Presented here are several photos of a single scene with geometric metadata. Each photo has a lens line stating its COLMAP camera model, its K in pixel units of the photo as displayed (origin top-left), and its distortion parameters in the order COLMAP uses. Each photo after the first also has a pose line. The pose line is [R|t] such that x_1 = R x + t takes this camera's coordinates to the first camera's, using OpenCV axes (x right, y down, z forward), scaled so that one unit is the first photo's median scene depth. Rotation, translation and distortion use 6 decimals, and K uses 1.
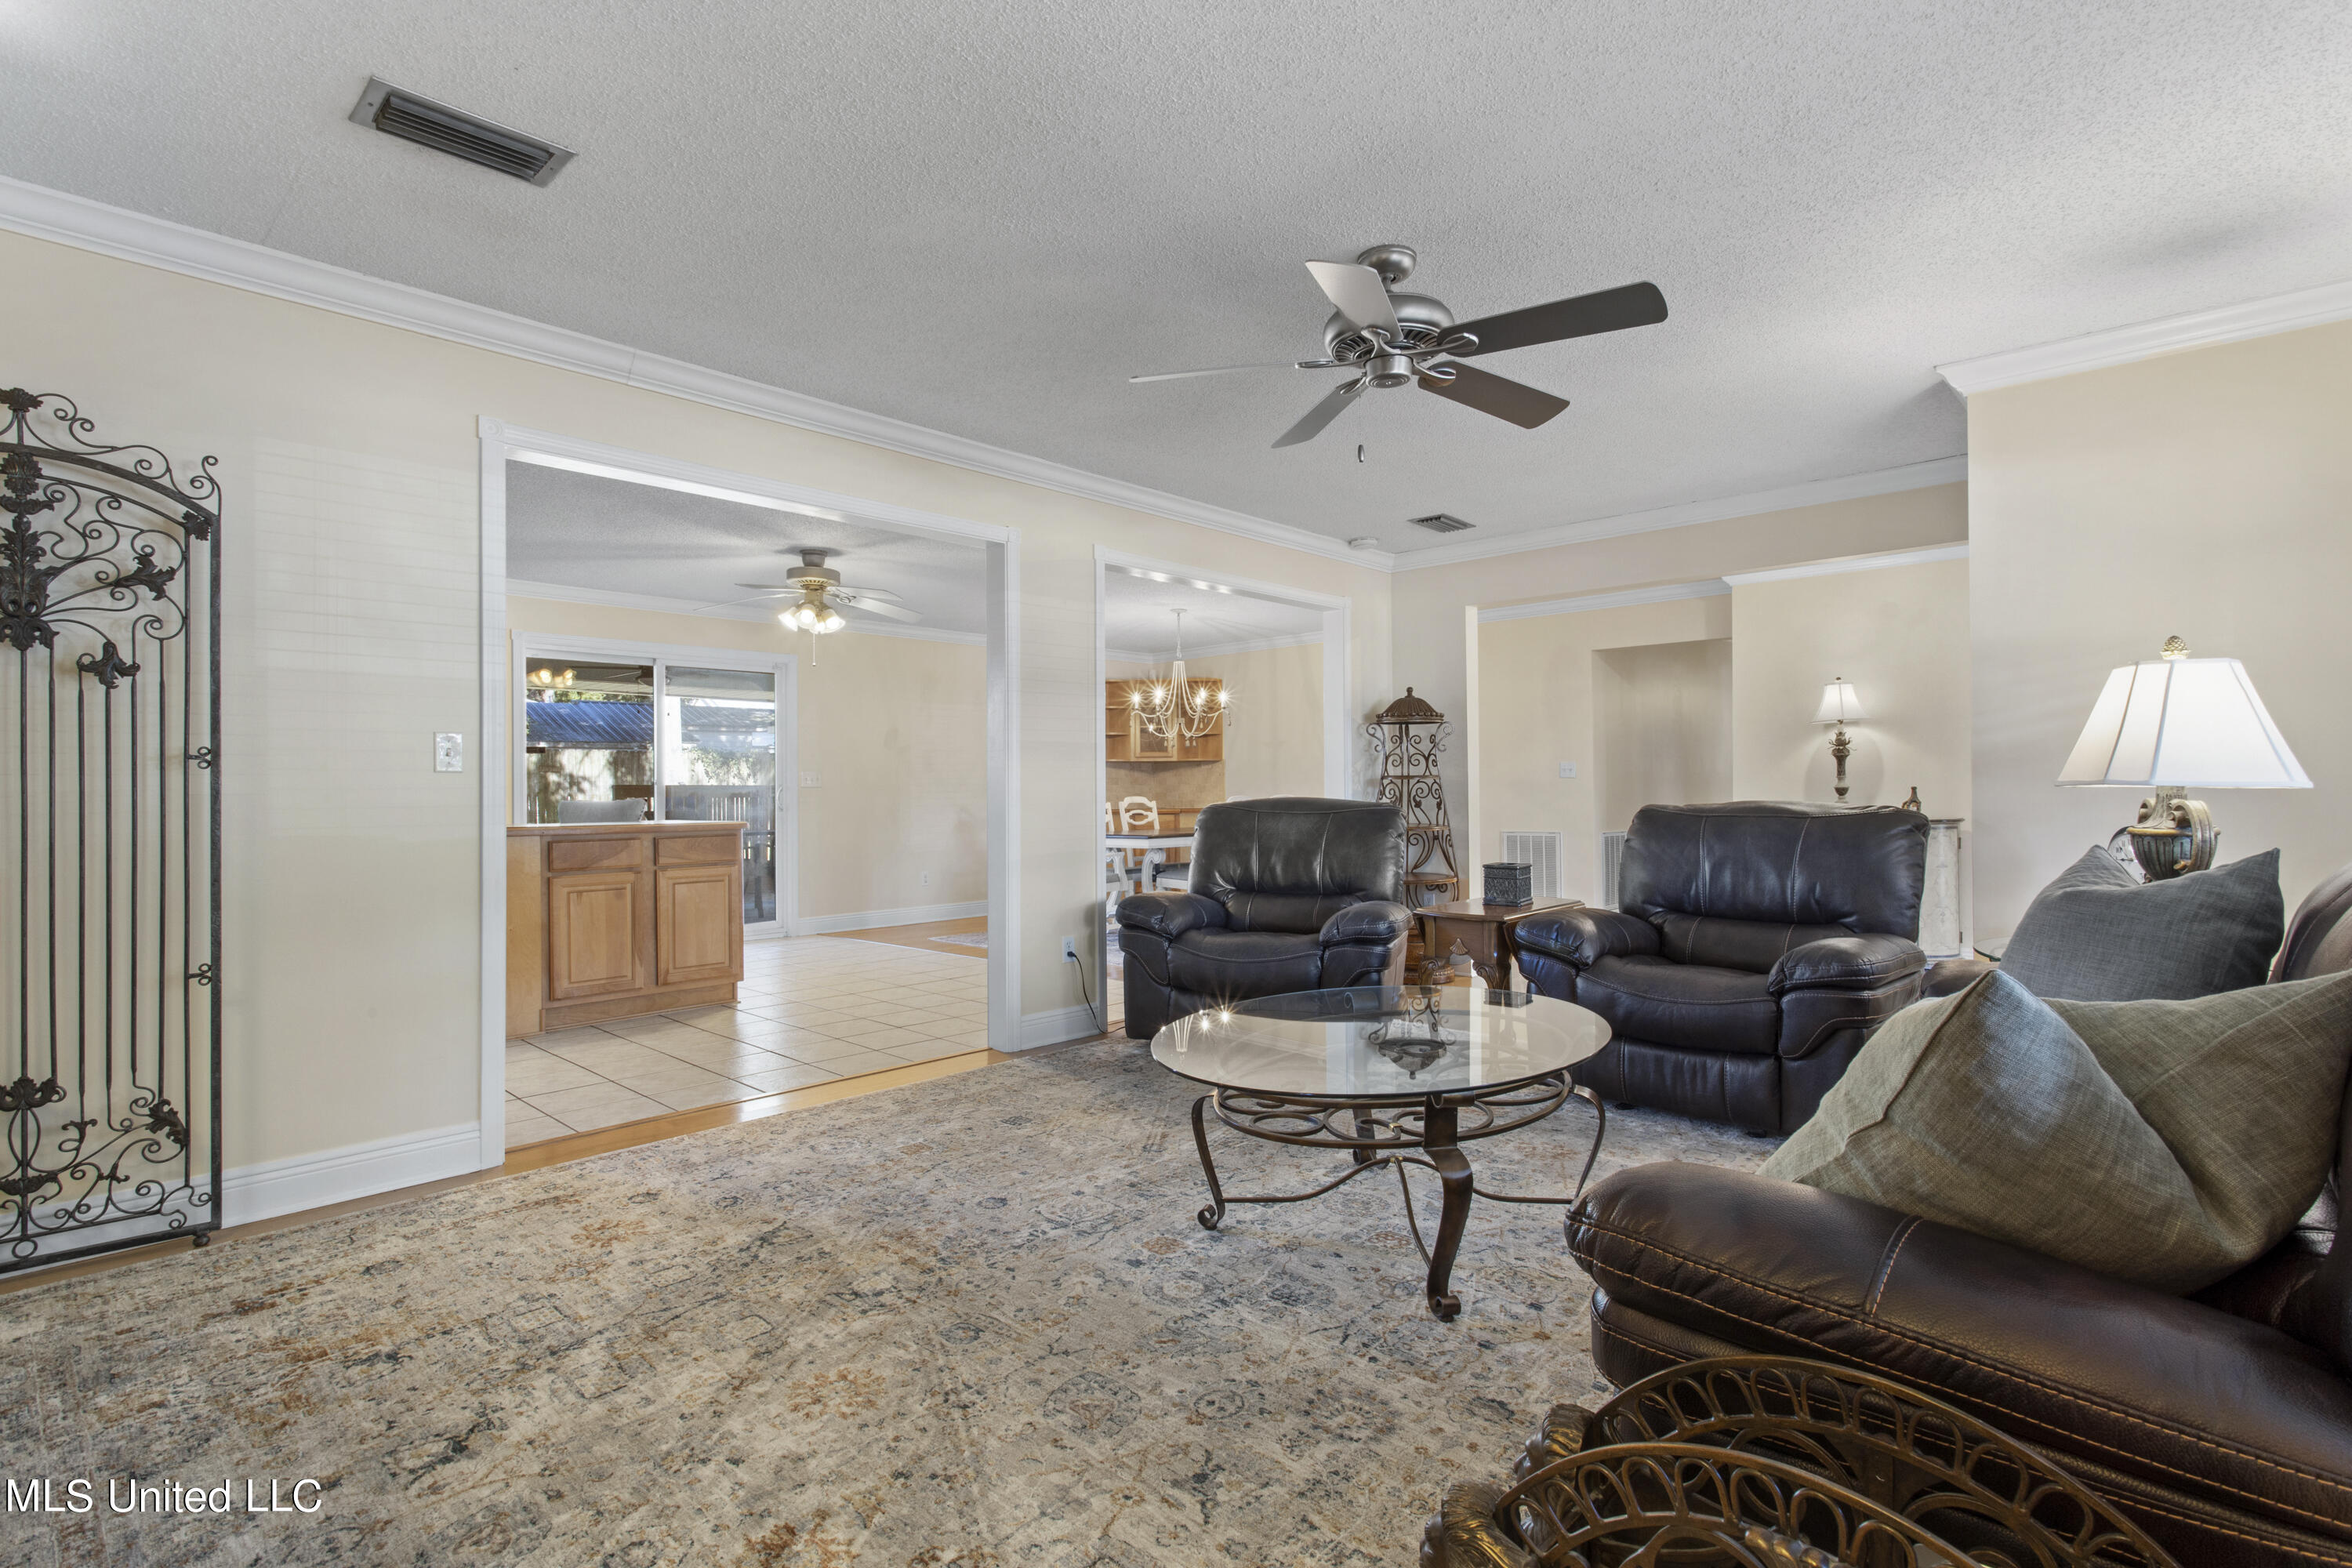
lens RADIAL K [[1116.3, 0, 1164.0], [0, 1116.3, 783.4], [0, 0, 1]] dist [-0.000402, 0.000202]
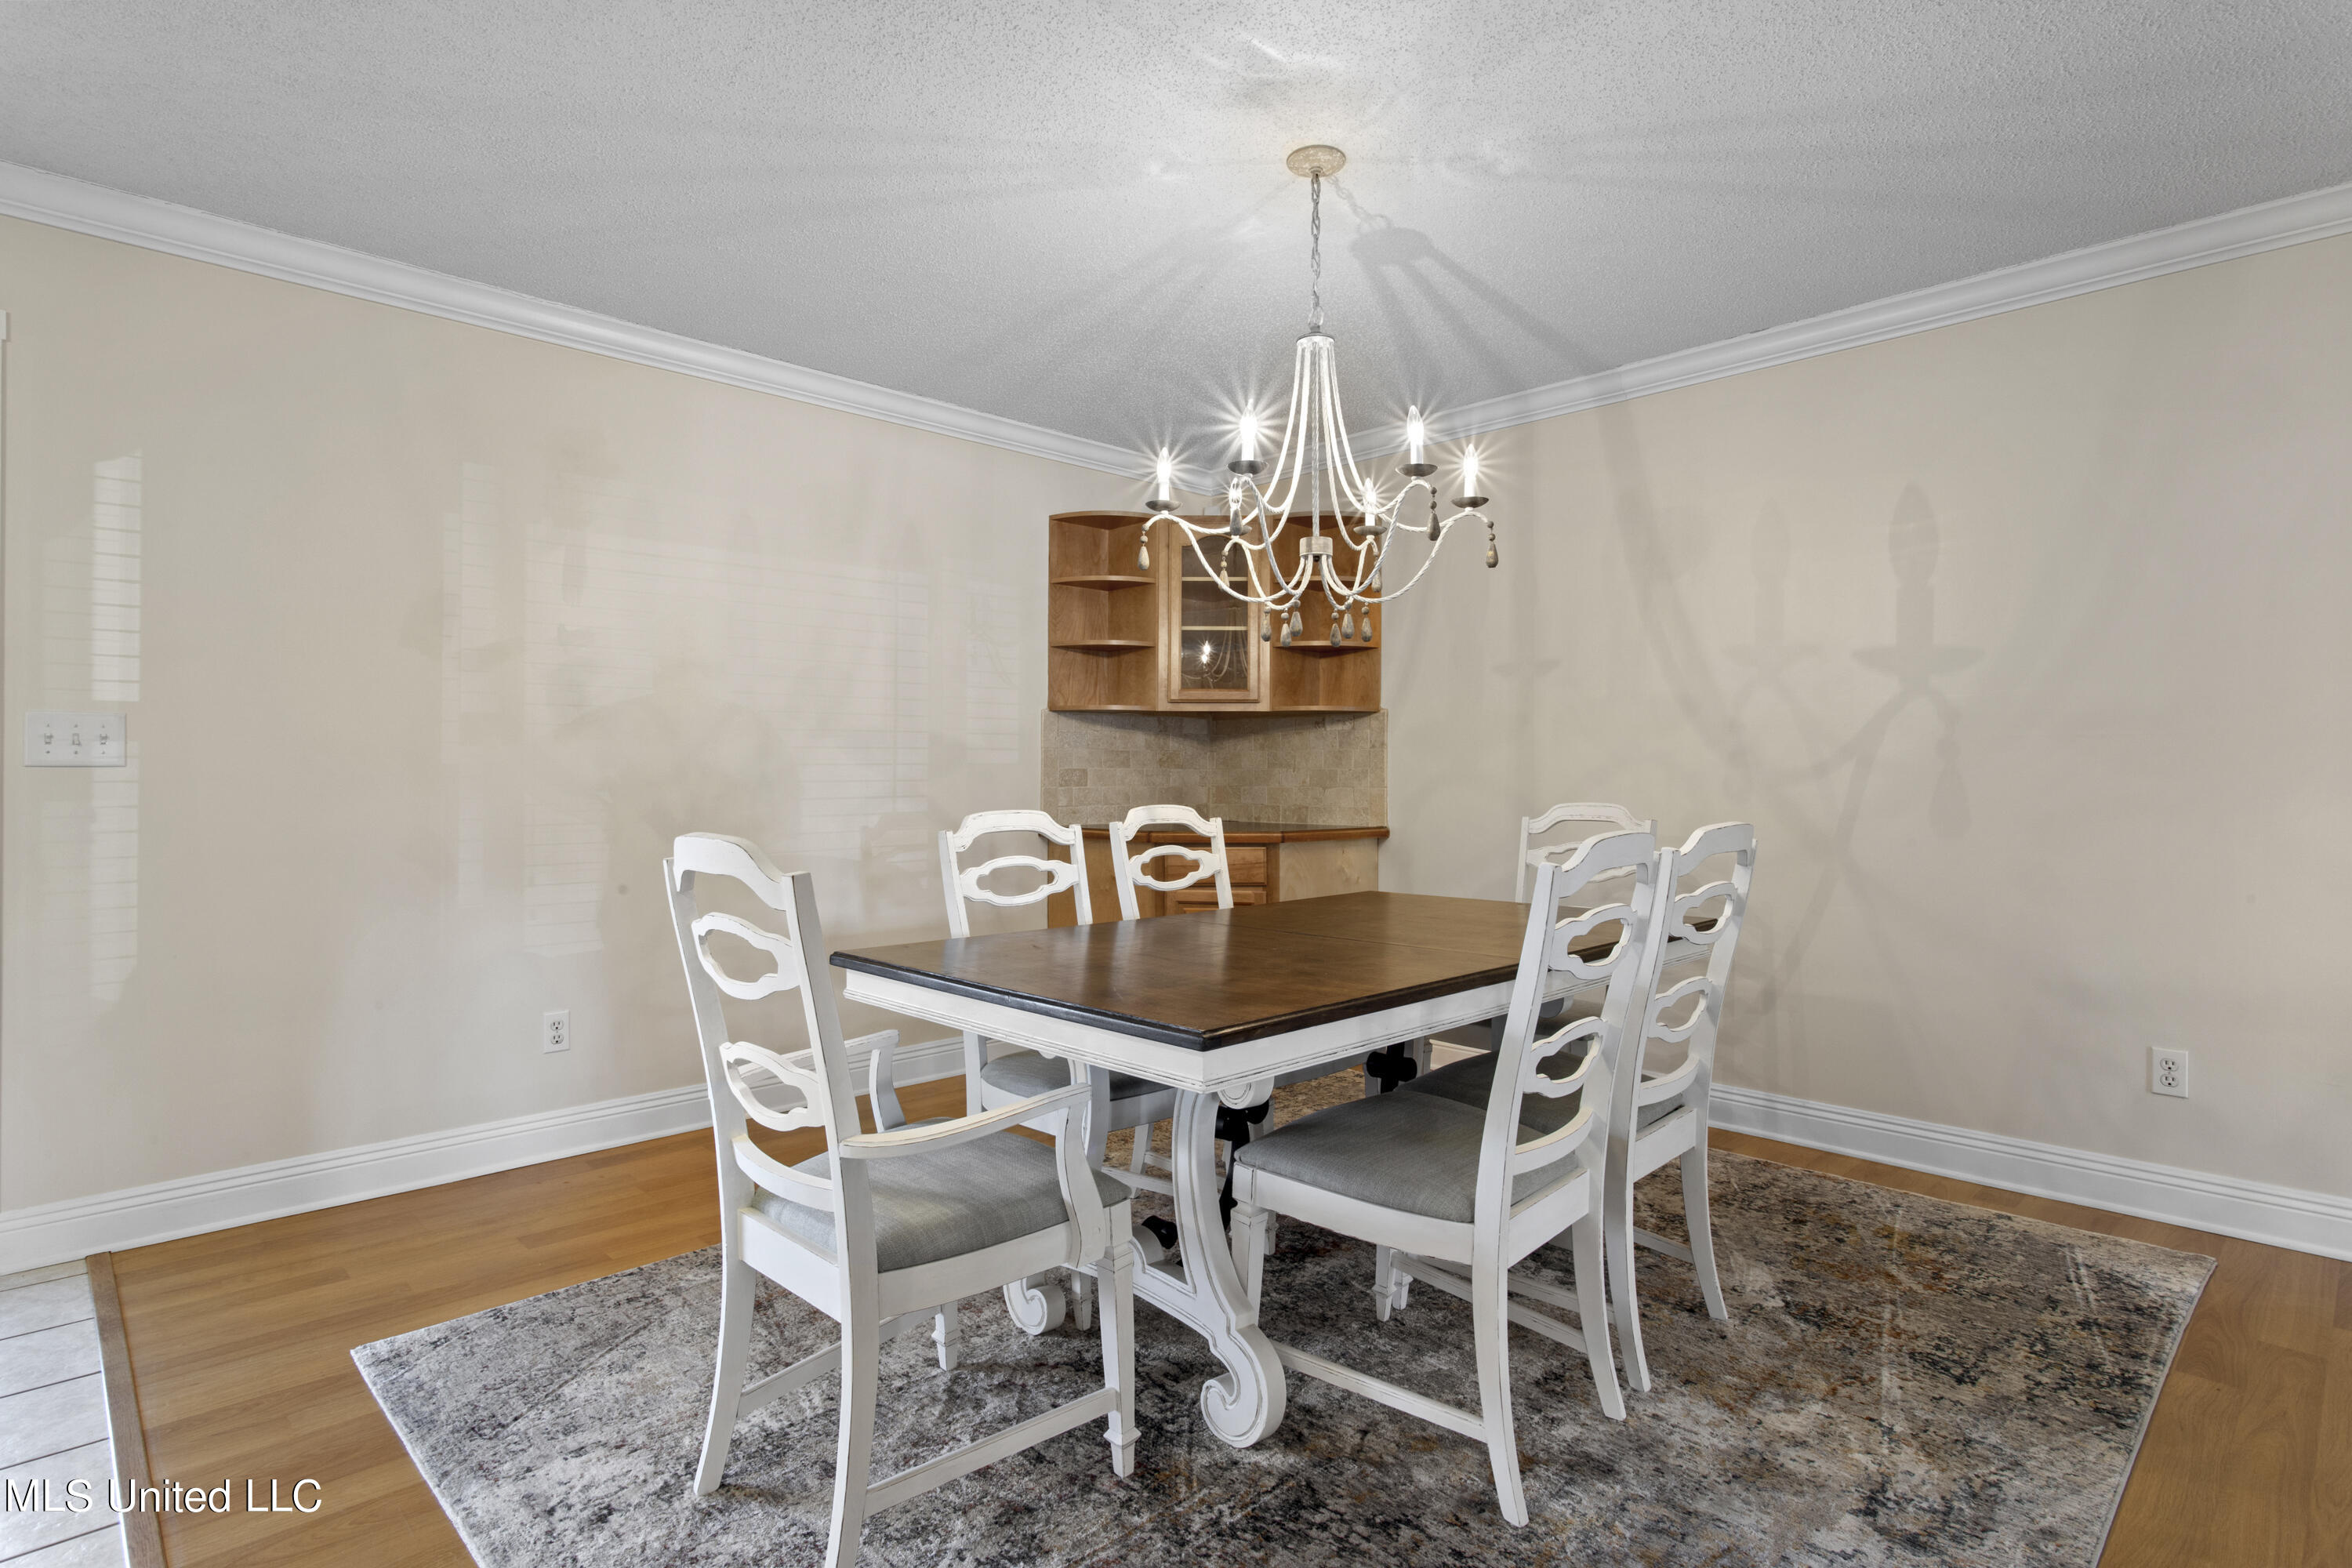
lens RADIAL K [[1162.4, 0, 1179.6], [0, 1162.4, 771.4], [0, 0, 1]] dist [0.001006, 0.000024]
pose [[0.999528, 0.012216, -0.028185, -0.015126], [-0.012107, 0.999919, 0.004030, 0.001276], [0.028232, -0.003687, 0.999595, 0.930048]]
